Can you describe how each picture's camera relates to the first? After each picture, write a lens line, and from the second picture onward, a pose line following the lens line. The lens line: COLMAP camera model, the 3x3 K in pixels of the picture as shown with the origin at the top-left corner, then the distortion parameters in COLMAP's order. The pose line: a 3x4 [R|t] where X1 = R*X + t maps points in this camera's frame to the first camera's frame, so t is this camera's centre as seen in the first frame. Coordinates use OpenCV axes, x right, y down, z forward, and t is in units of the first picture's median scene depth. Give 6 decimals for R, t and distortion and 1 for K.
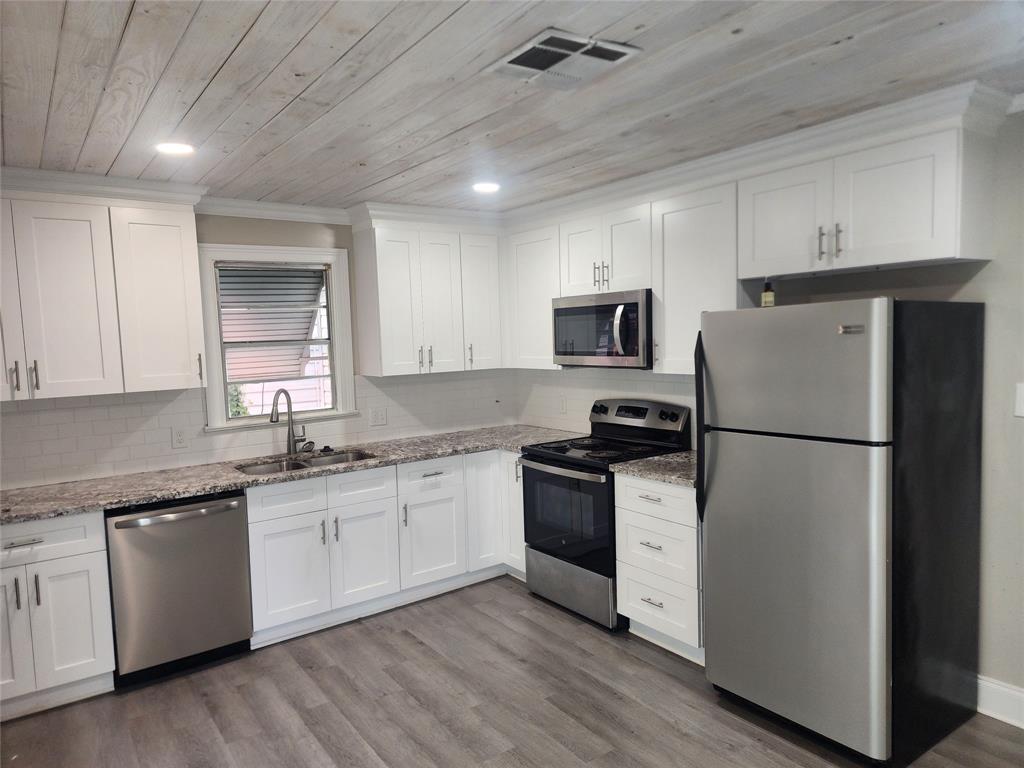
lens RADIAL K [[682.1, 0, 505.8], [0, 682.1, 382.5], [0, 0, 1]] dist [0.045869, -0.006410]
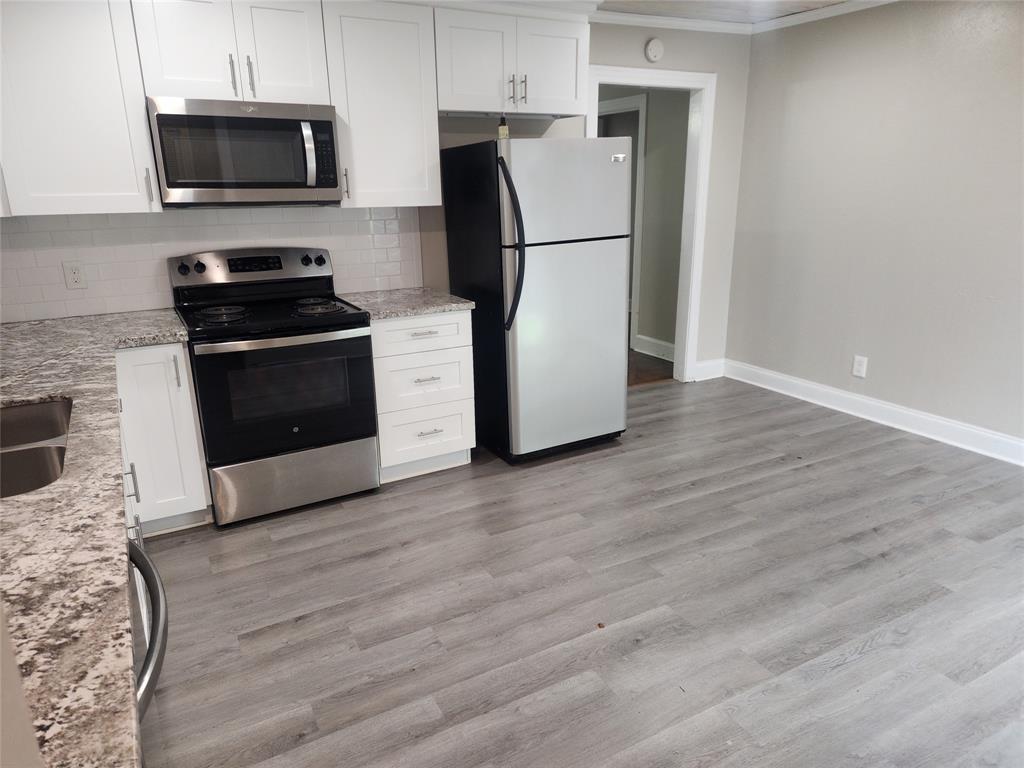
lens RADIAL K [[682.1, 0, 508.5], [0, 682.1, 384.9], [0, 0, 1]] dist [0.045869, -0.006410]
pose [[0.114875, -0.257379, 0.959458, -0.734032], [0.080449, 0.965090, 0.249257, 0.002946], [-0.990117, 0.048554, 0.131571, 0.735134]]
